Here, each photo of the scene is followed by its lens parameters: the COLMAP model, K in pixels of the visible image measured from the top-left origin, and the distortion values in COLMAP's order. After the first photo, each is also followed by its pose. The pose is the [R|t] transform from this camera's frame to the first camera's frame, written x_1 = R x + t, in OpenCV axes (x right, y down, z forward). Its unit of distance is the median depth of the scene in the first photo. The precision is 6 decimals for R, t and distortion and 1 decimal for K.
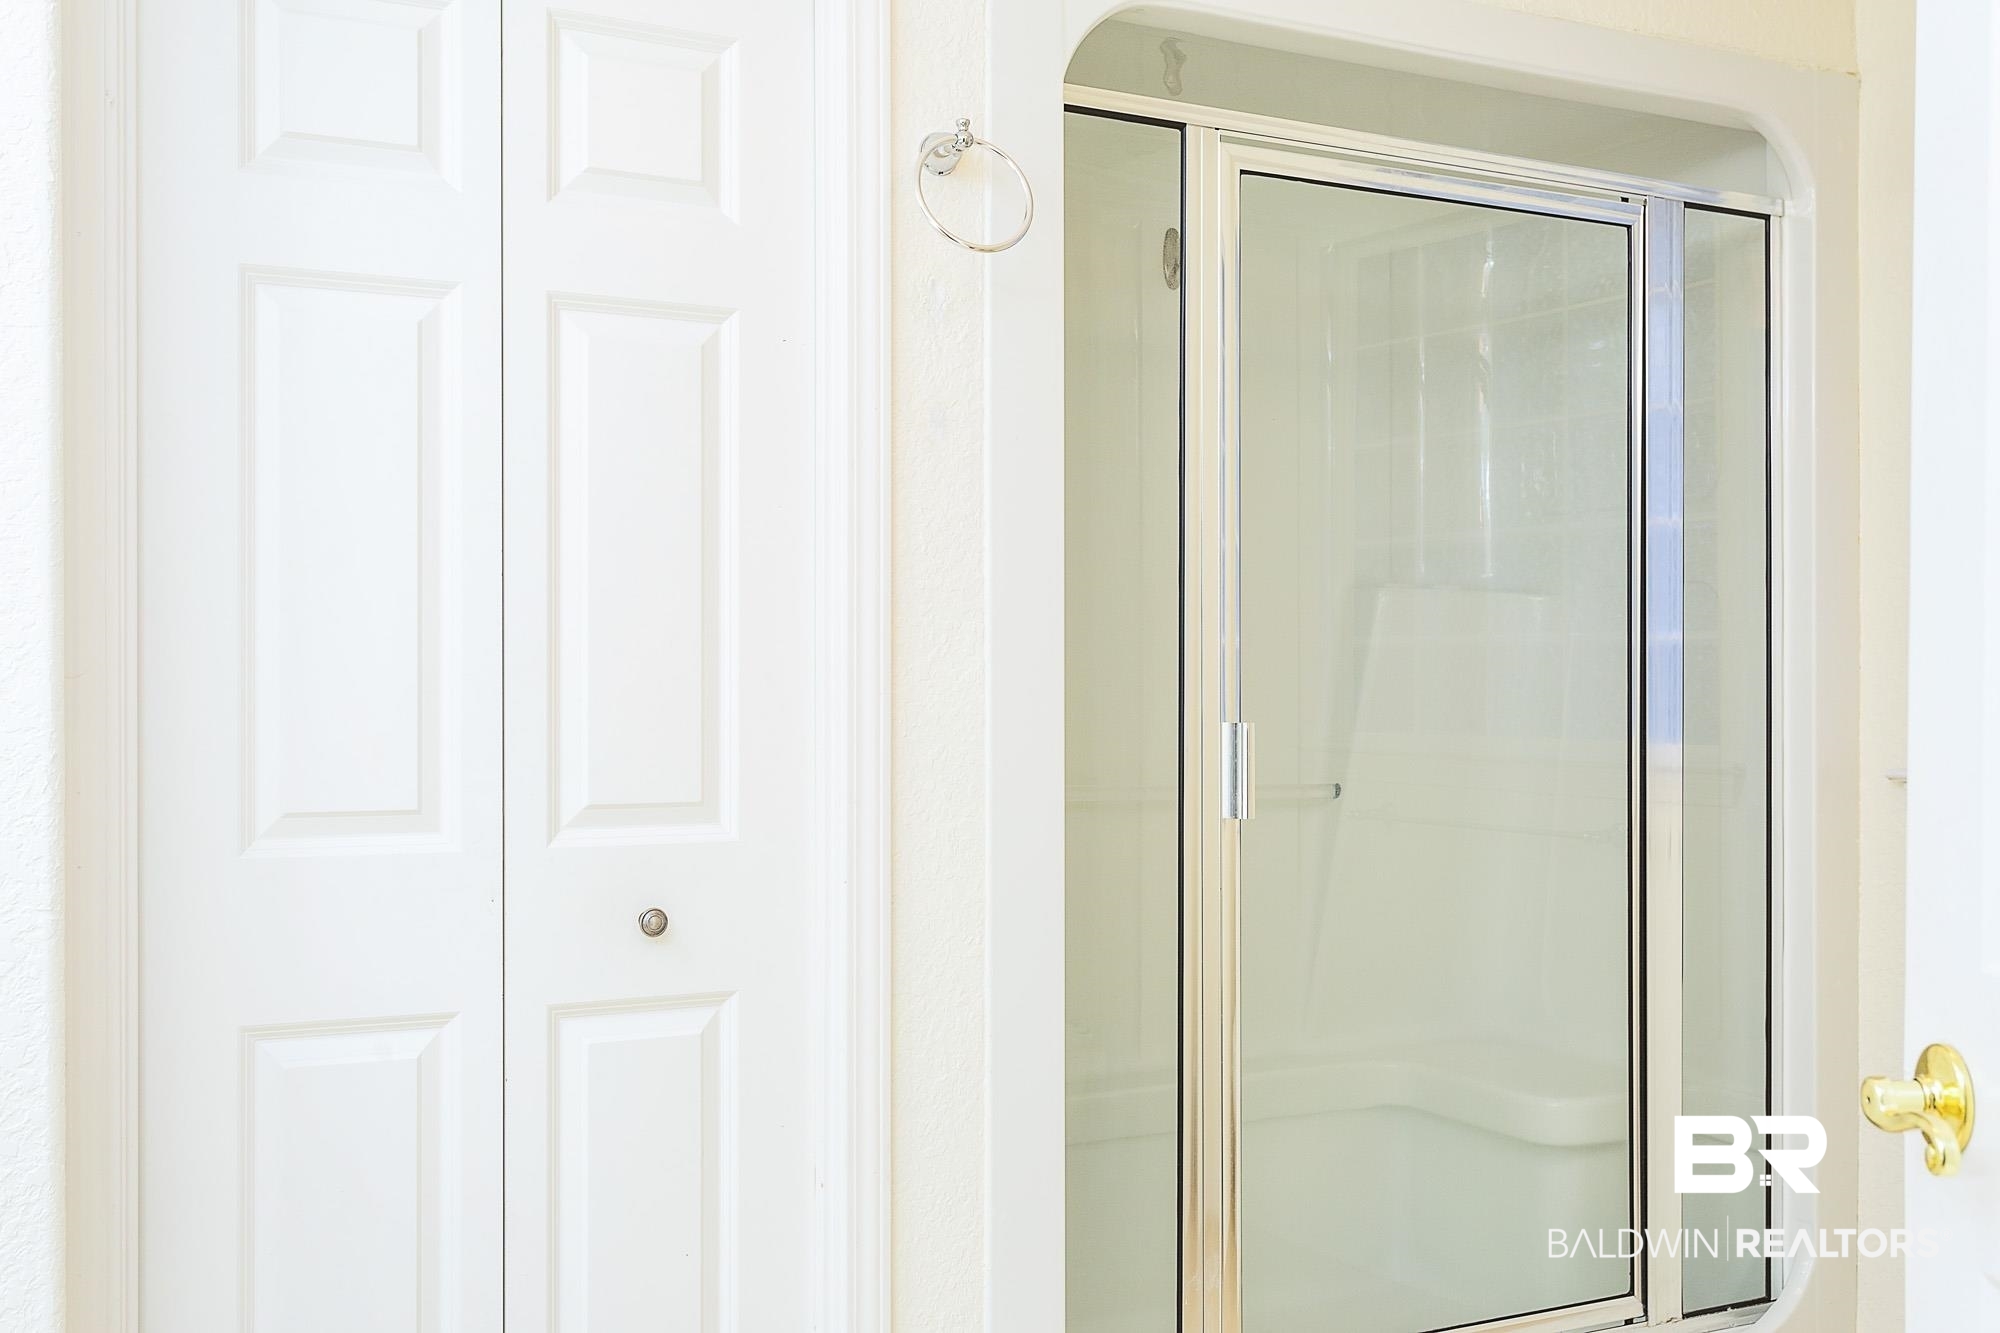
lens RADIAL K [[2324.2, 0, 1000.9], [0, 2324.2, 670.1], [0, 0, 1]] dist [0.034808, 0.000000]
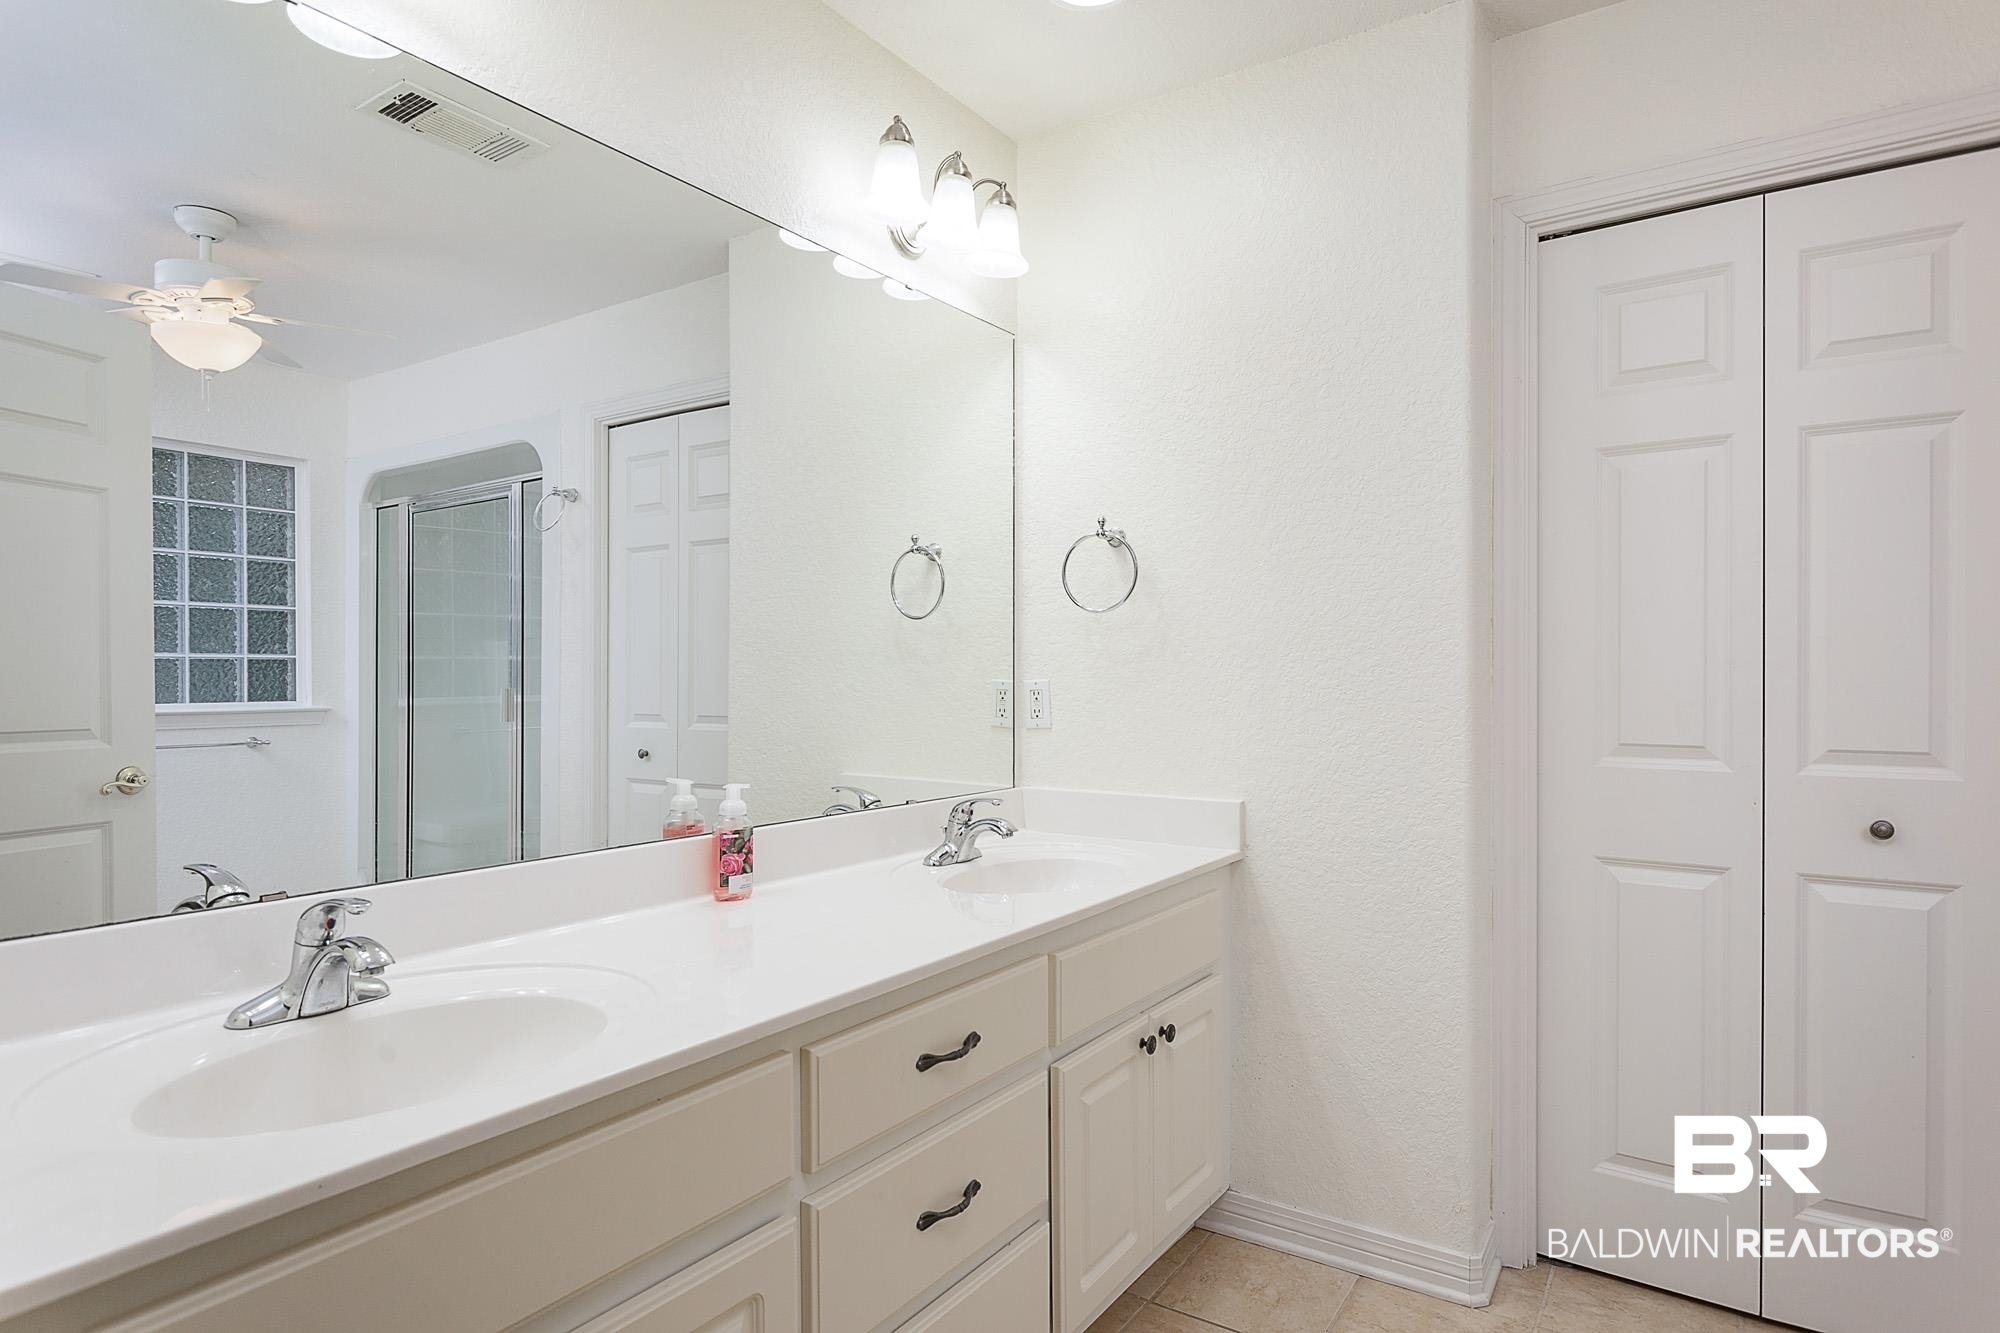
lens RADIAL K [[1159.7, 0, 998.8], [0, 1159.7, 668.5], [0, 0, 1]] dist [0.002313, -0.000106]
pose [[0.423404, -0.006072, -0.905921, 0.295800], [0.007679, 0.999966, -0.003113, 0.001601], [0.905909, -0.005638, 0.423436, 0.164153]]
